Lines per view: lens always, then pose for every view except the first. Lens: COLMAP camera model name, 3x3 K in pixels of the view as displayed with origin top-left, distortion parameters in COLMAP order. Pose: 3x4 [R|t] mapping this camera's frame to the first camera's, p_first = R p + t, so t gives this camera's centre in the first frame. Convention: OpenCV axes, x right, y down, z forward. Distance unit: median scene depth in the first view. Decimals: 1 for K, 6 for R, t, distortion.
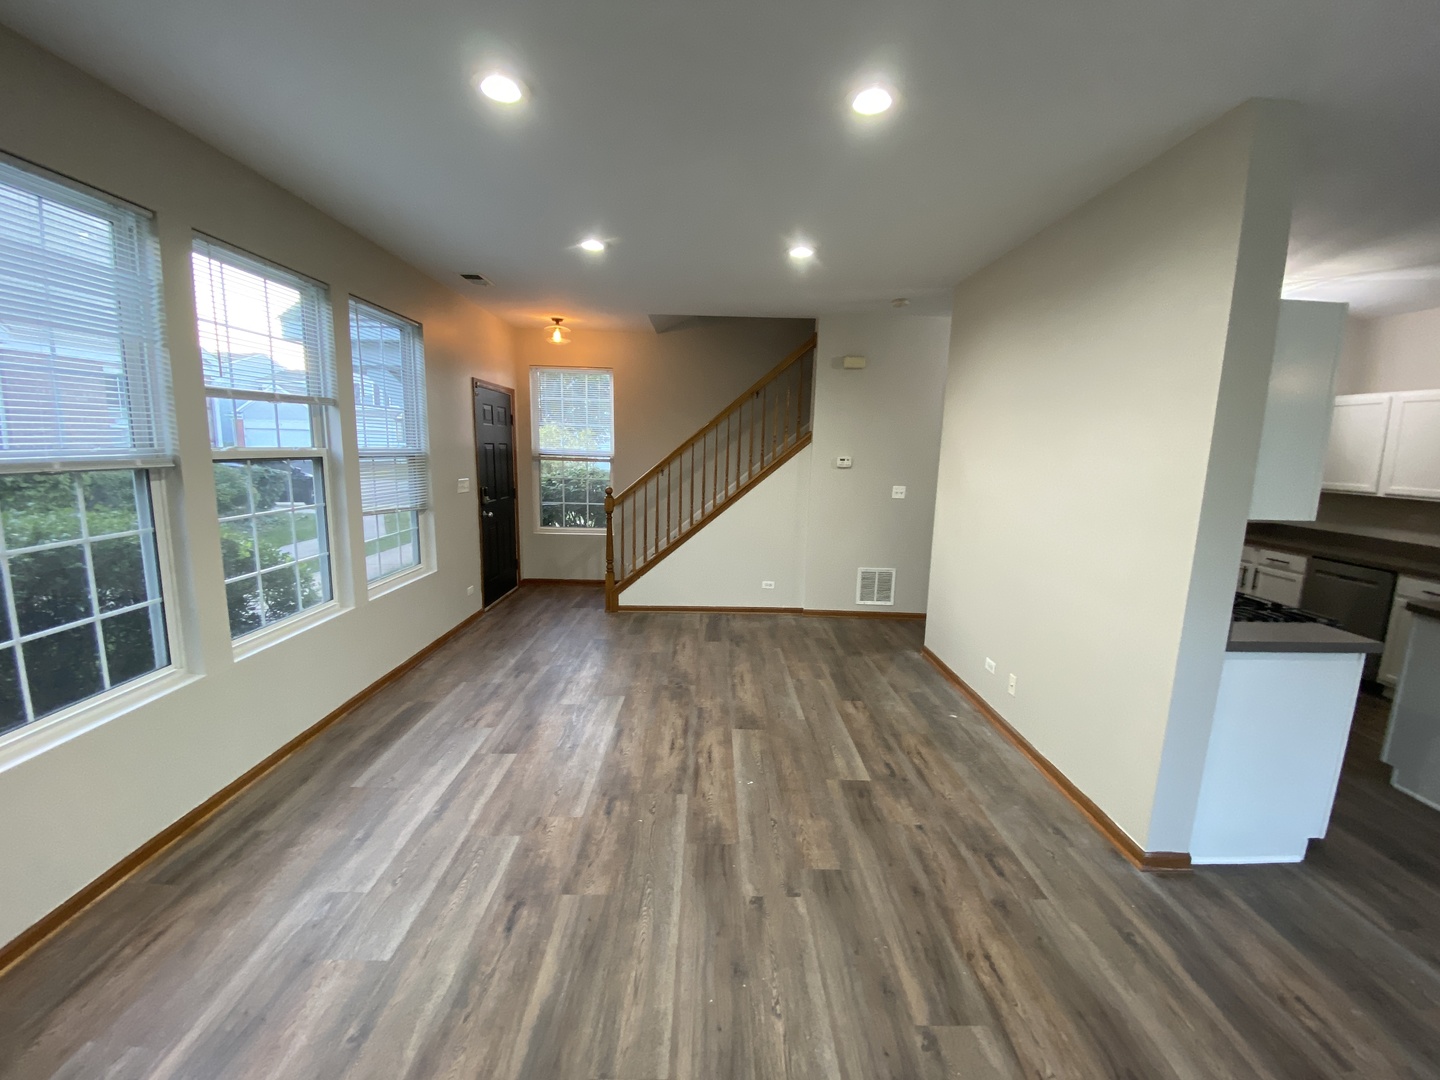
lens RADIAL K [[576.0, 0, 716.4], [0, 576.0, 536.7], [0, 0, 1]] dist [-0.000375, -0.022309]
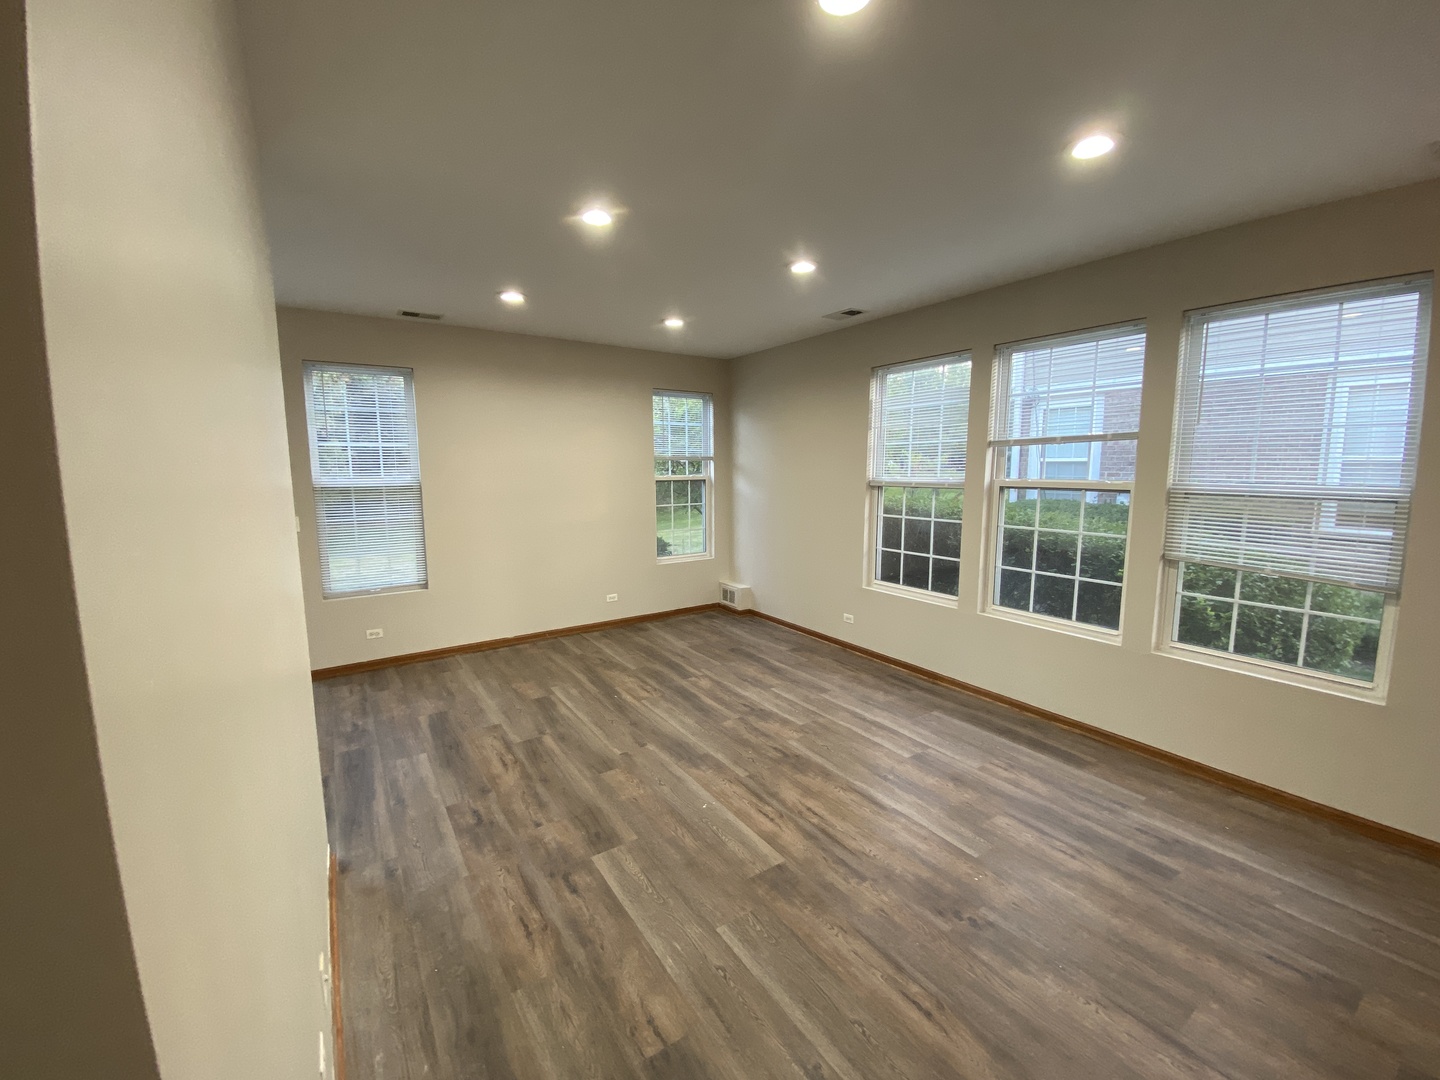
lens RADIAL K [[576.0, 0, 716.4], [0, 576.0, 536.7], [0, 0, 1]] dist [-0.000375, -0.022309]
pose [[-0.840406, 0.045735, -0.540024, 0.613602], [-0.100556, 0.965972, 0.238298, -0.289945], [0.532546, 0.254570, -0.807211, 1.856072]]
